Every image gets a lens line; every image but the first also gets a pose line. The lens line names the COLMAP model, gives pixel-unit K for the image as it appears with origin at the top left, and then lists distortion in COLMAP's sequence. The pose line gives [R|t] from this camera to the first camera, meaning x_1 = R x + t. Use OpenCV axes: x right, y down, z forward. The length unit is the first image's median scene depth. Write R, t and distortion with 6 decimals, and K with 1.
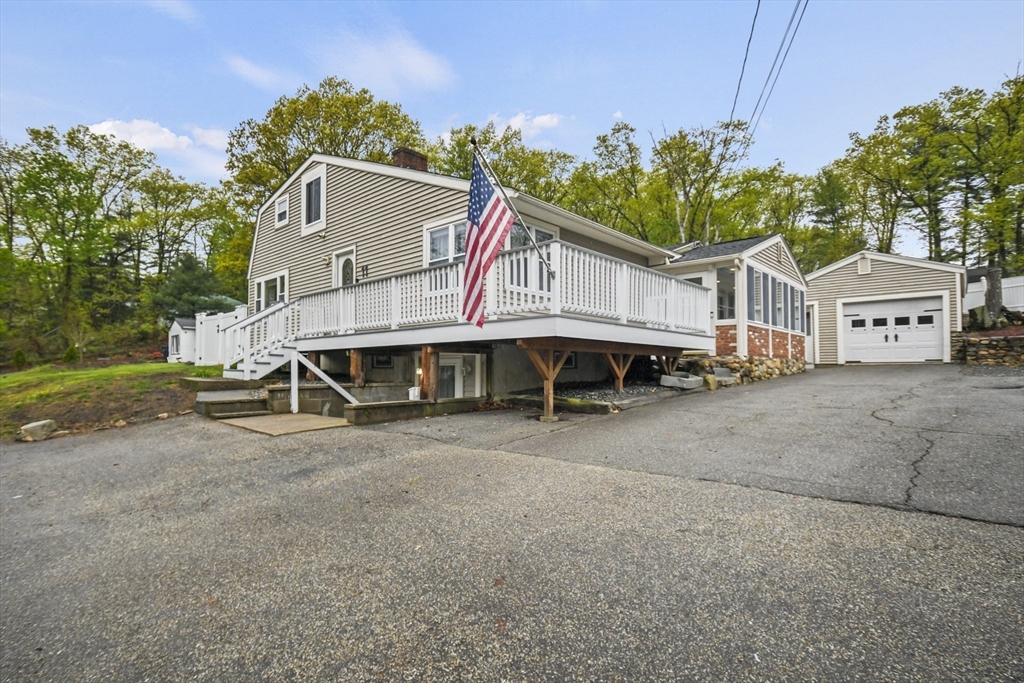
lens RADIAL K [[500.4, 0, 507.8], [0, 500.4, 344.9], [0, 0, 1]] dist [0.000476, -0.024850]
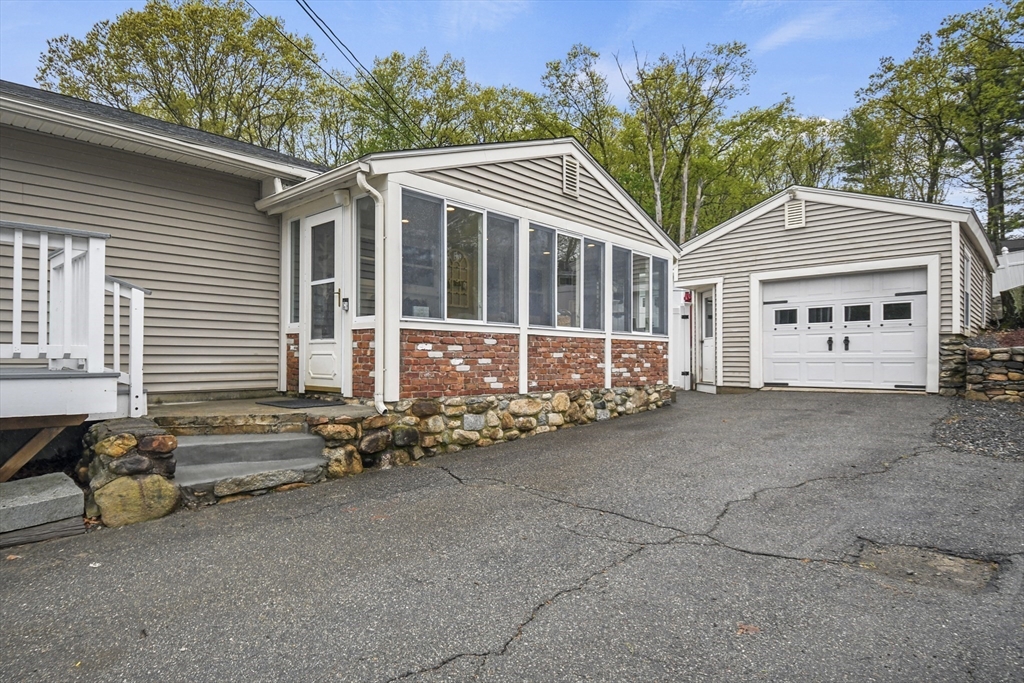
lens RADIAL K [[570.9, 0, 518.7], [0, 570.9, 344.3], [0, 0, 1]] dist [0.001136, -0.022360]
pose [[0.999993, 0.000976, -0.003491, 0.354843], [-0.000893, 0.999718, 0.023720, -0.023573], [0.003513, -0.023717, 0.999713, 0.308057]]
